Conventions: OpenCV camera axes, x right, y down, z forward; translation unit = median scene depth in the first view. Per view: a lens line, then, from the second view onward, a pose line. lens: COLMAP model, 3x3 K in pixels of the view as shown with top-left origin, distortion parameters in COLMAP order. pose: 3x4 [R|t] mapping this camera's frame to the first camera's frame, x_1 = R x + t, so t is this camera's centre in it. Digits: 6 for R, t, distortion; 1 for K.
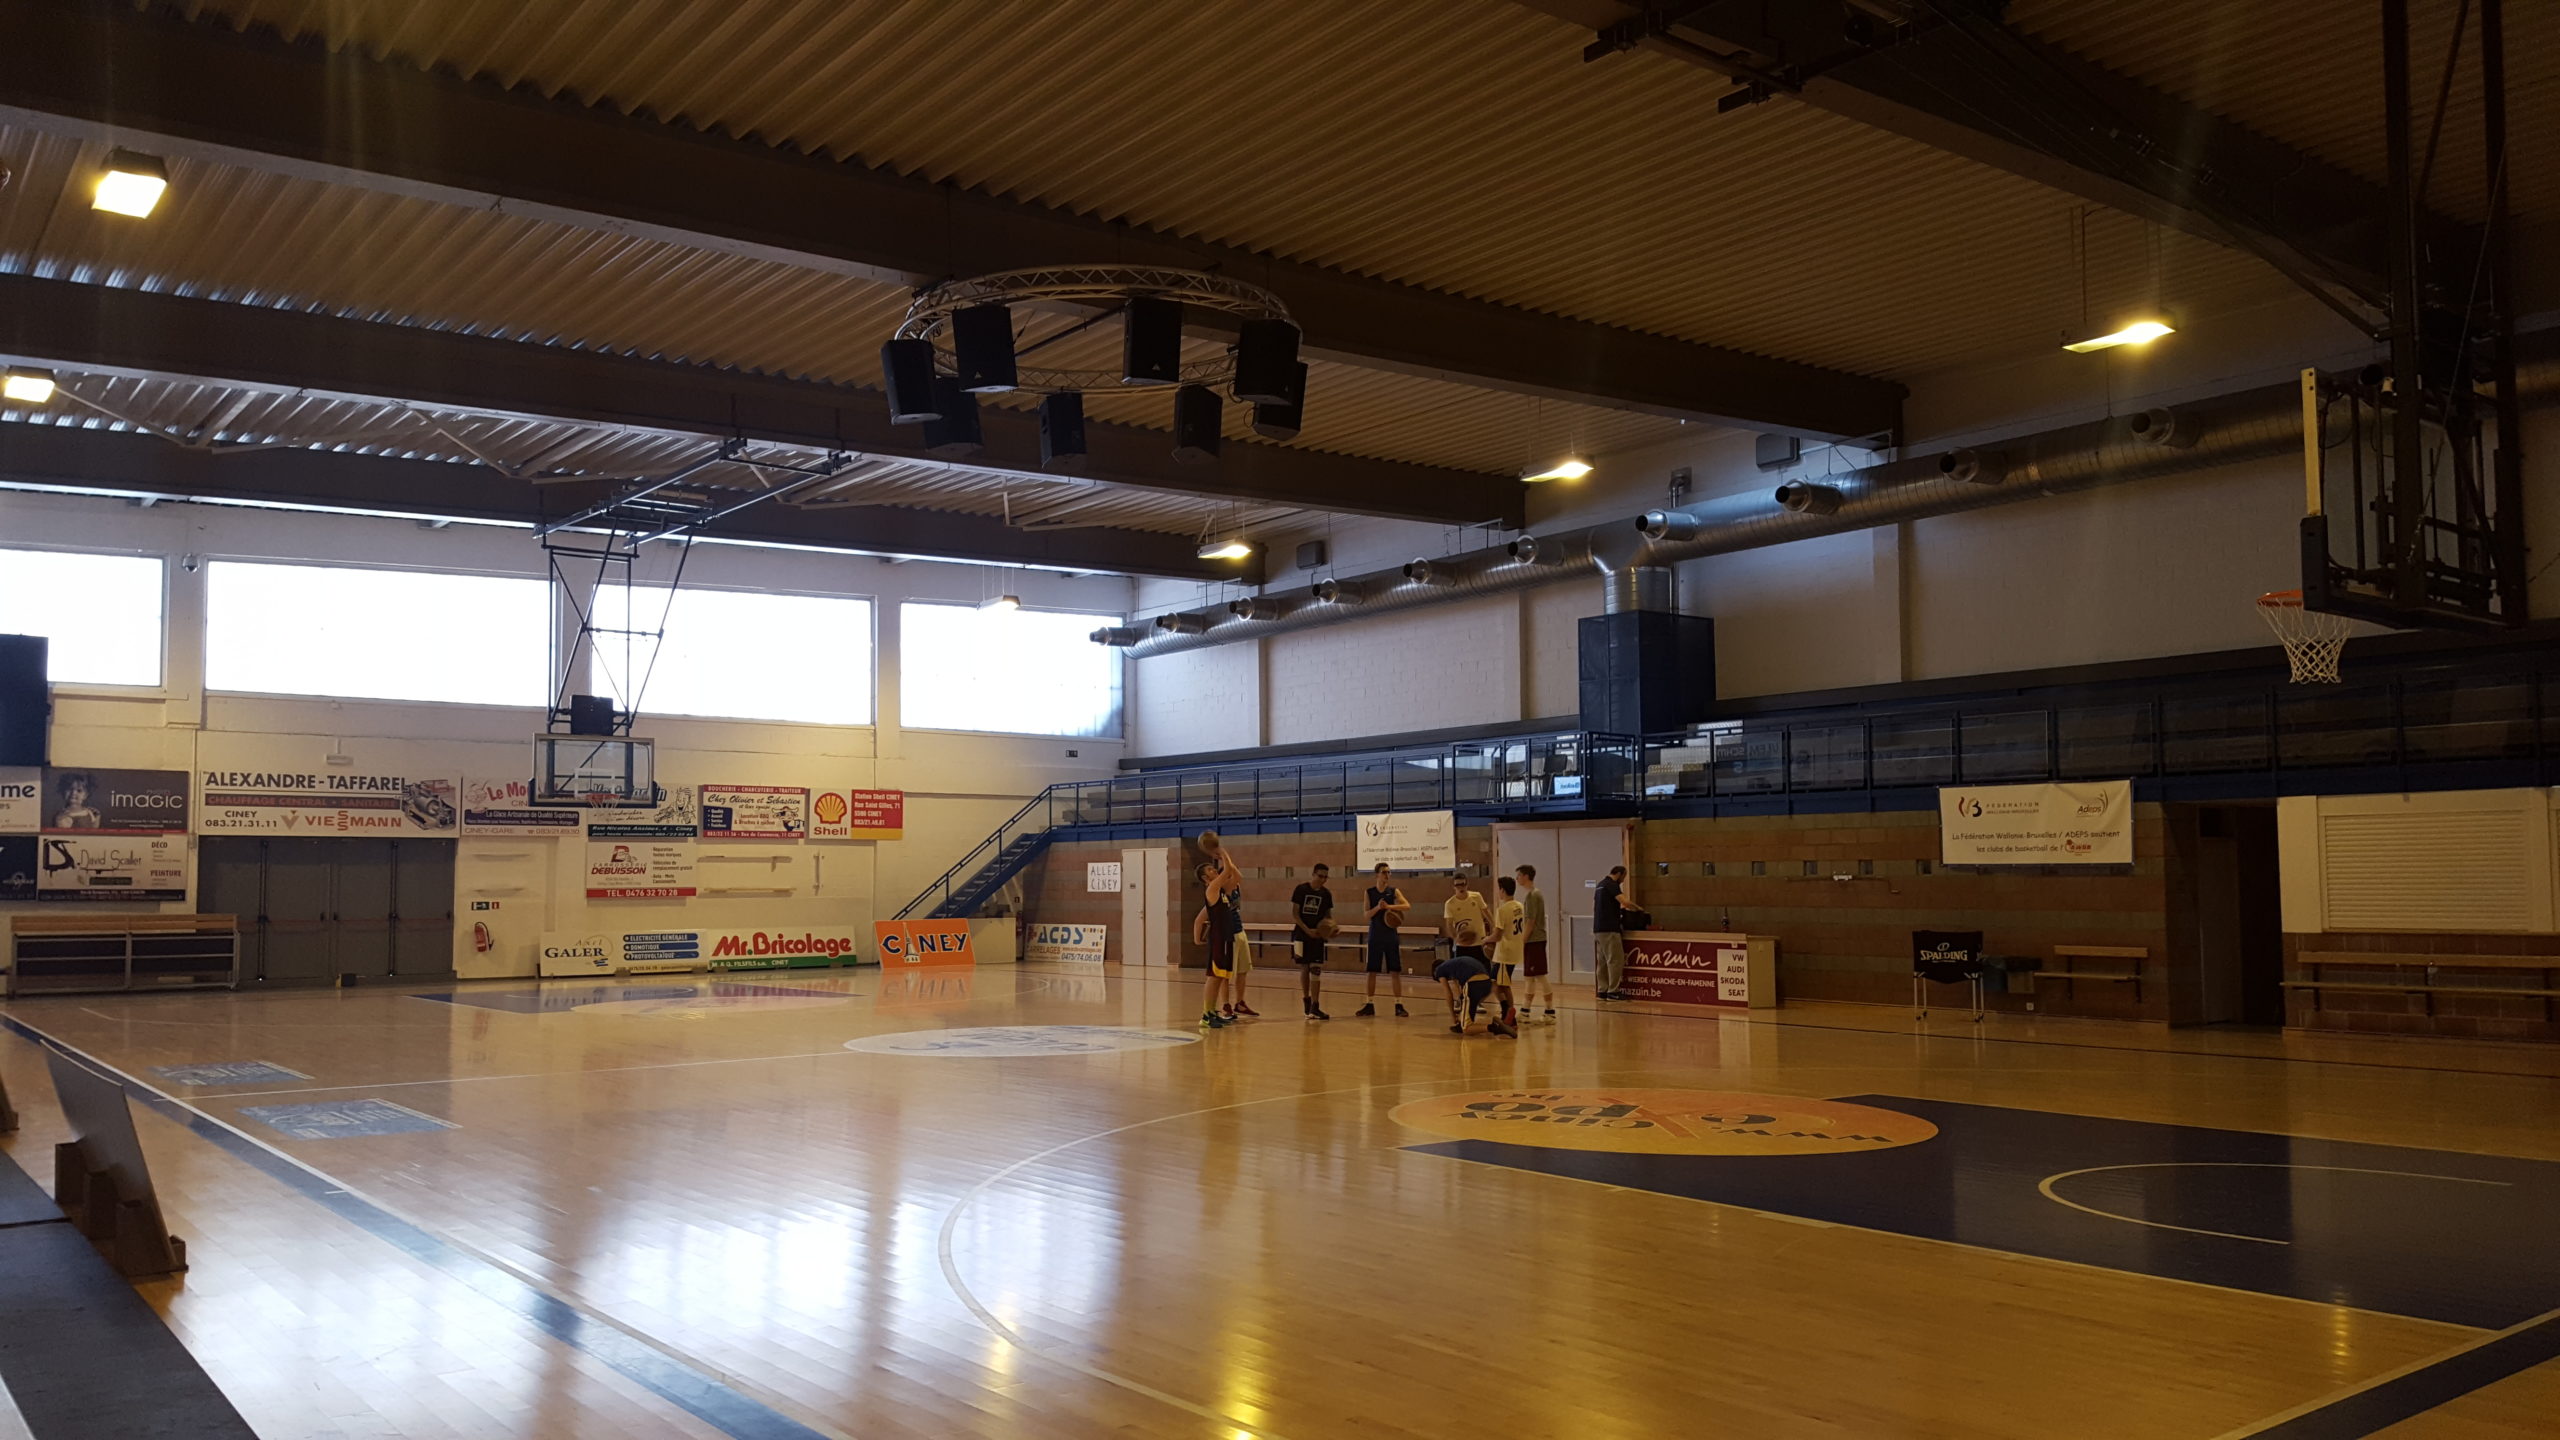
lens RADIAL K [[1864.2, 0, 1249.4], [0, 1864.2, 777.4], [0, 0, 1]] dist [0.099960, -0.161984]
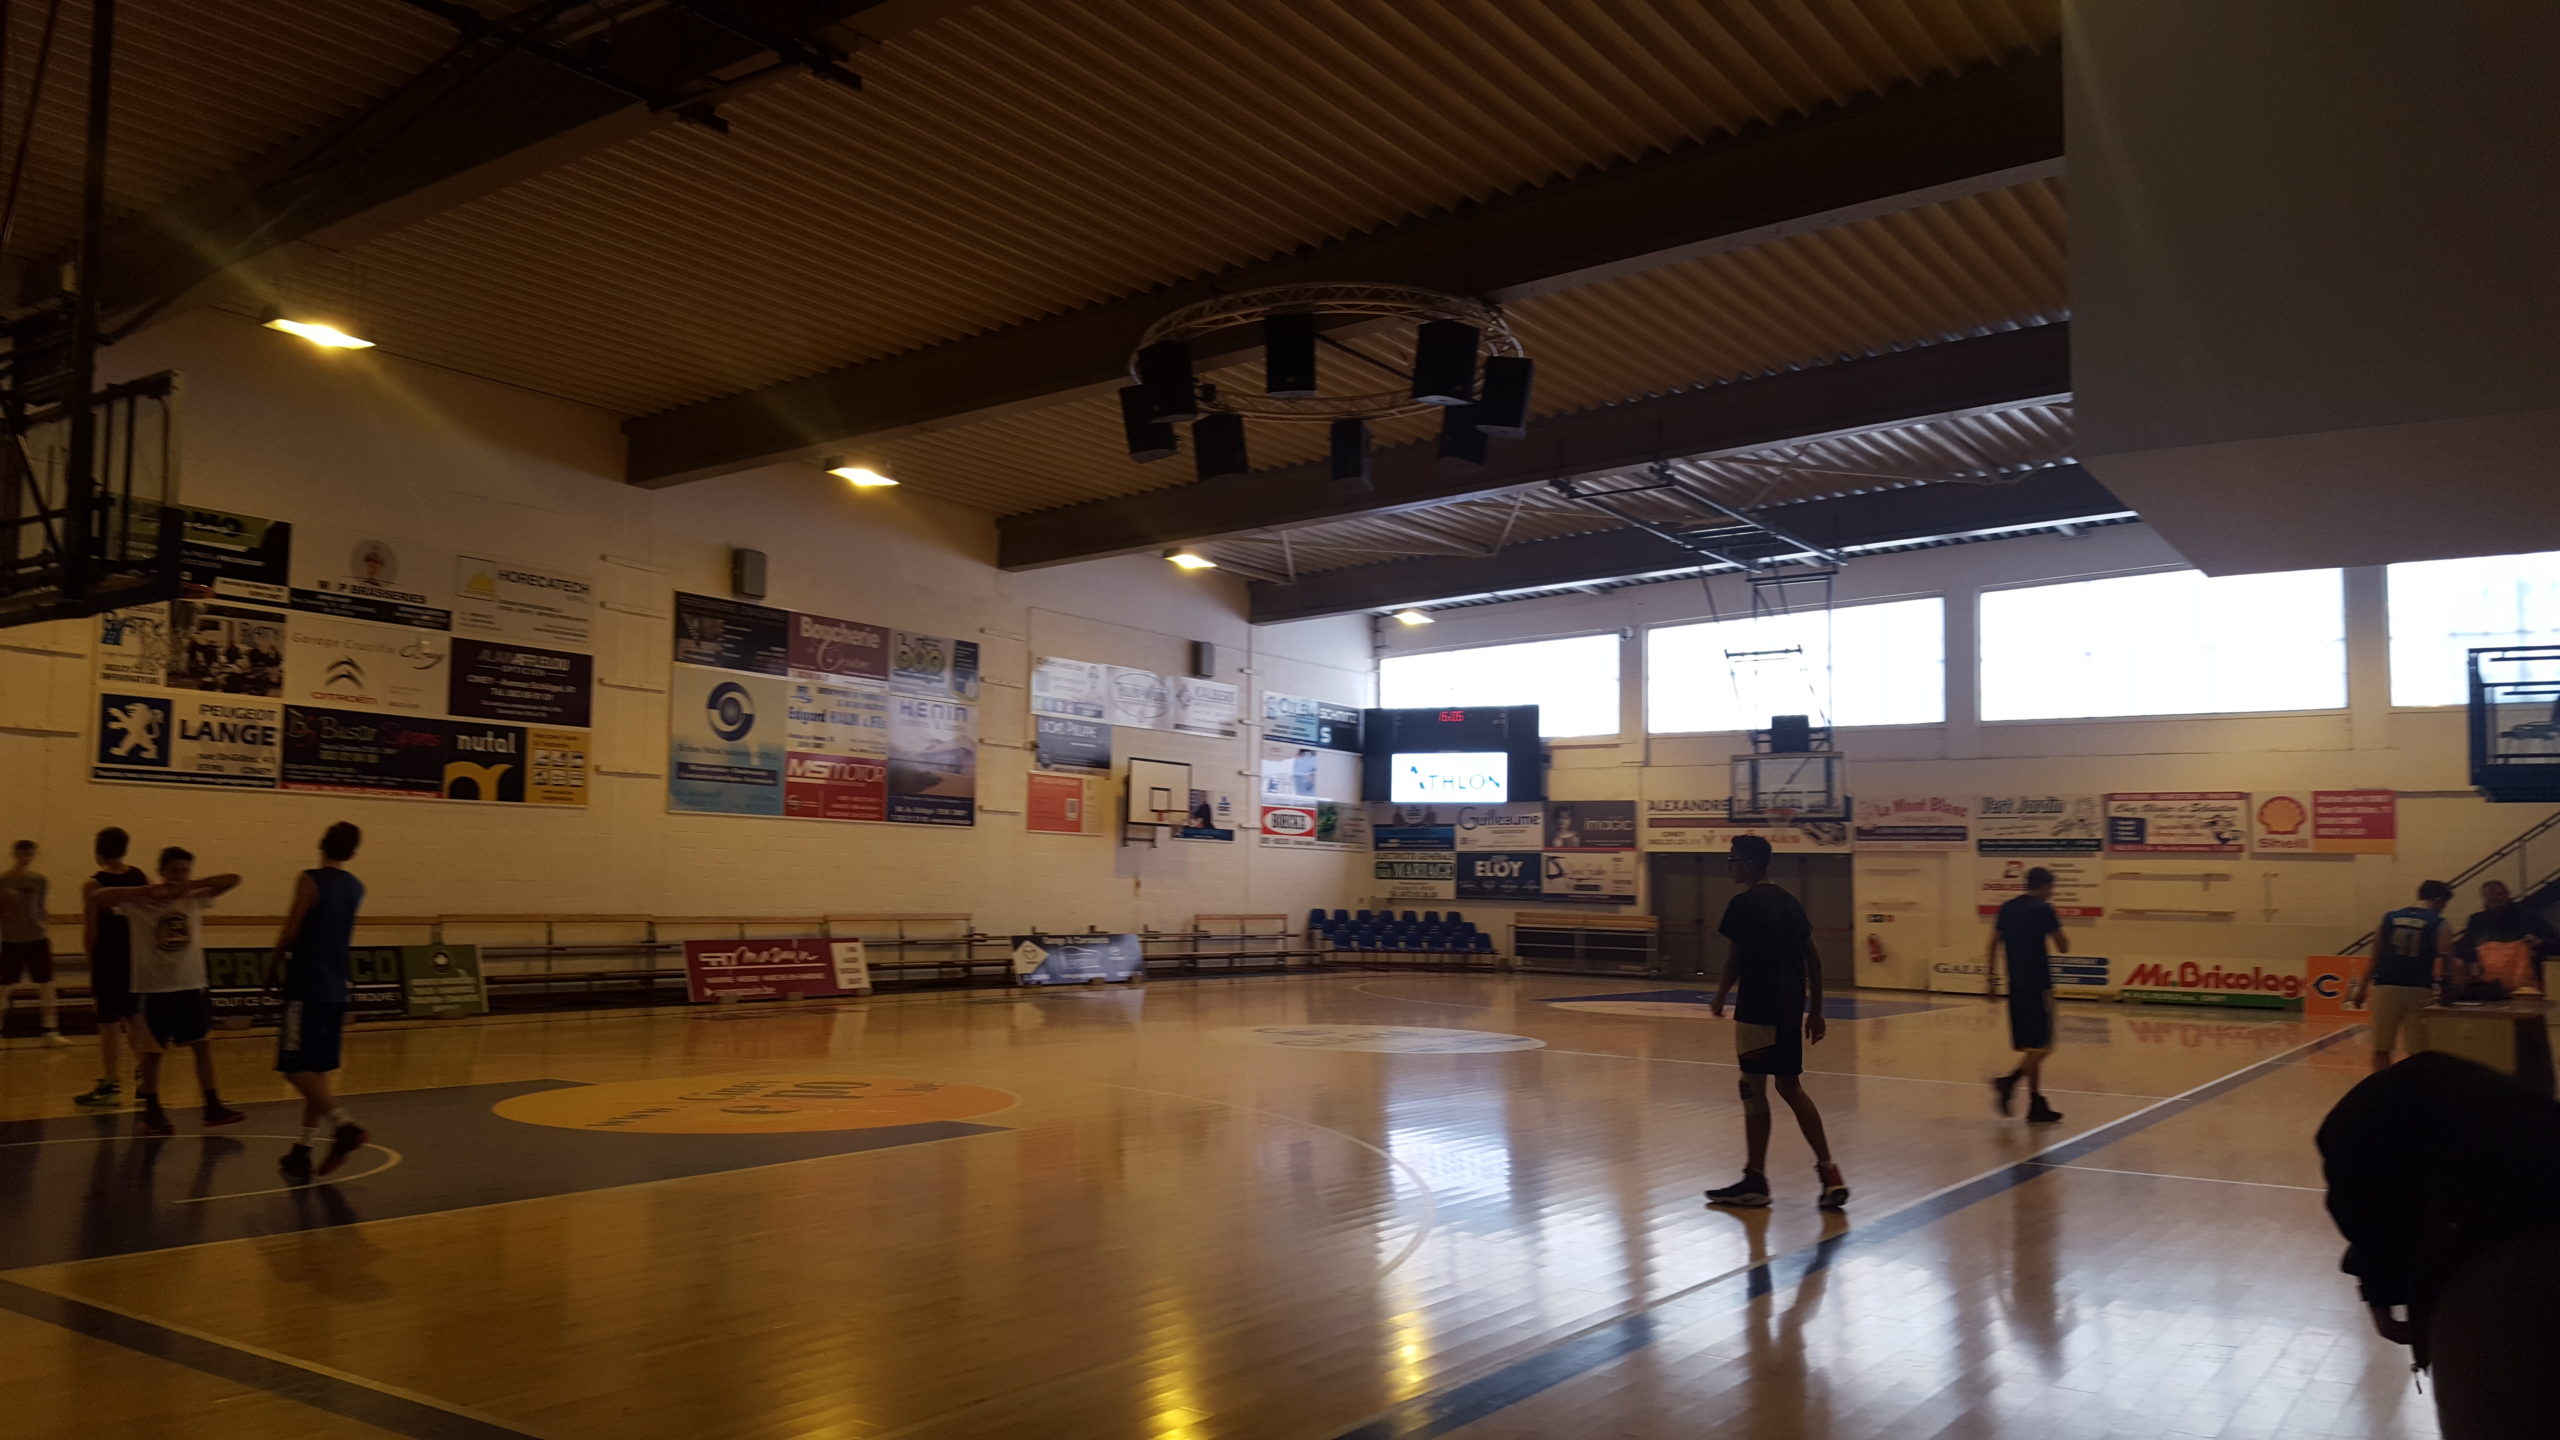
lens RADIAL K [[1864.2, 0, 1233.2], [0, 1864.2, 794.1], [0, 0, 1]] dist [0.099960, -0.161984]
pose [[0.280299, -0.036497, -0.959219, 0.542415], [0.033633, 0.999037, -0.028184, 0.018387], [0.959323, -0.024362, 0.281257, 0.399324]]
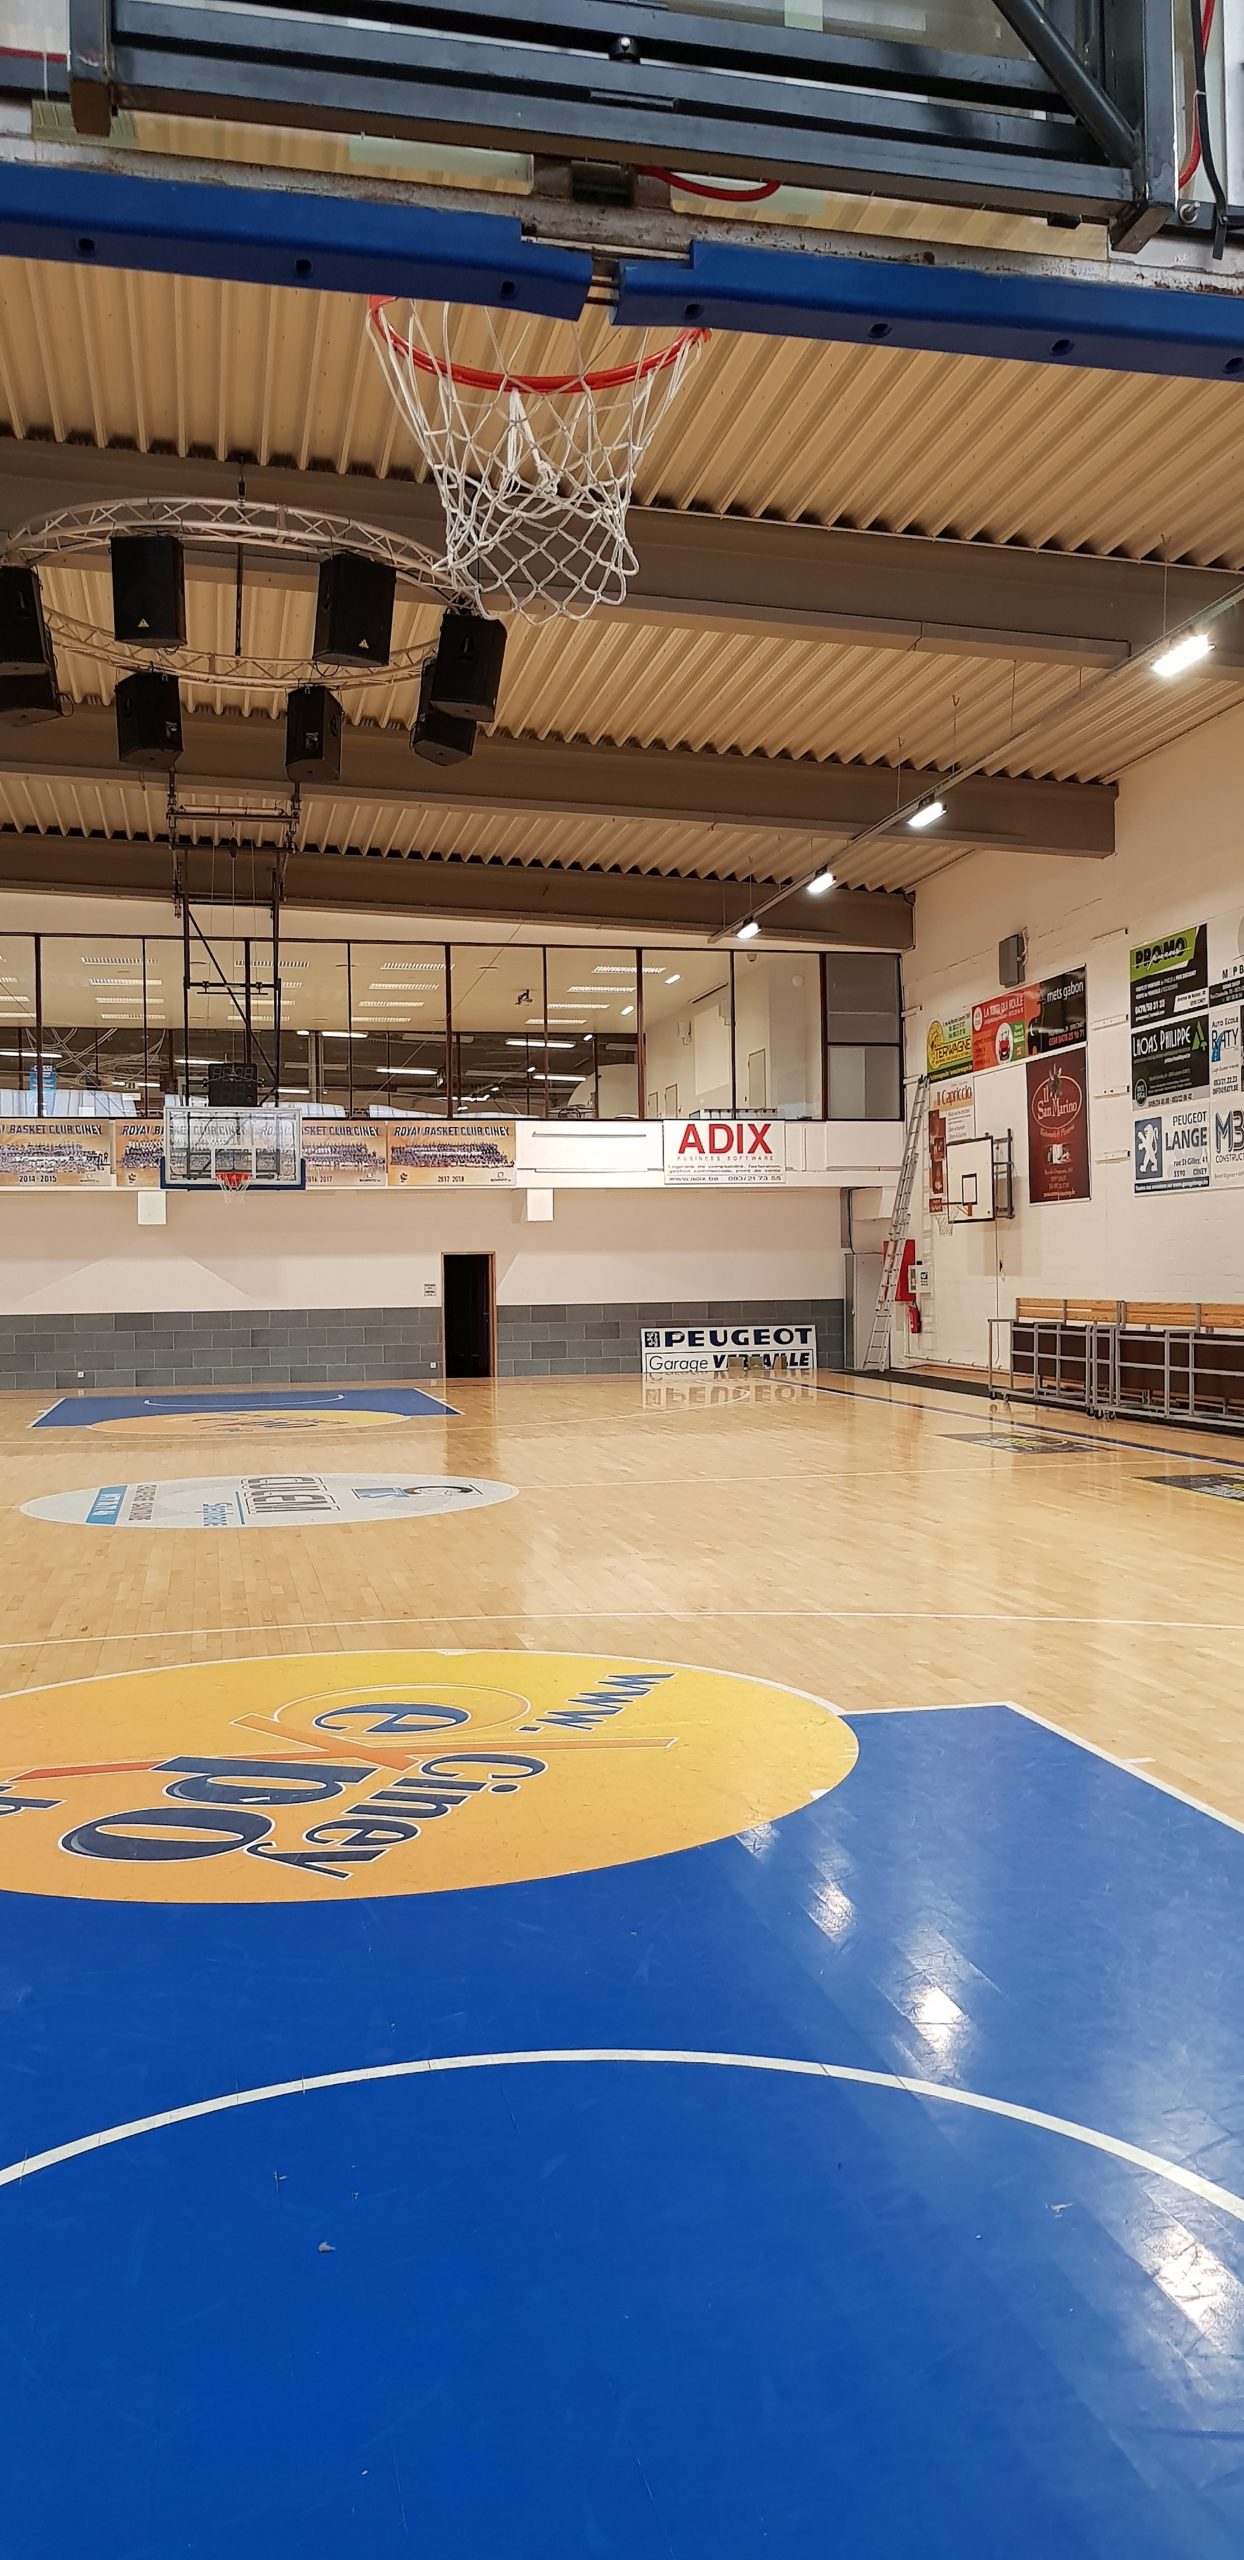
lens RADIAL K [[2033.1, 0, 669.2], [0, 2033.1, 1290.0], [0, 0, 1]] dist [-0.000283, -0.021825]
pose [[-0.903753, 0.013619, 0.427838, -0.377923], [-0.006890, 0.998901, -0.046352, 0.060844], [-0.428000, -0.044839, -0.902666, 1.038278]]
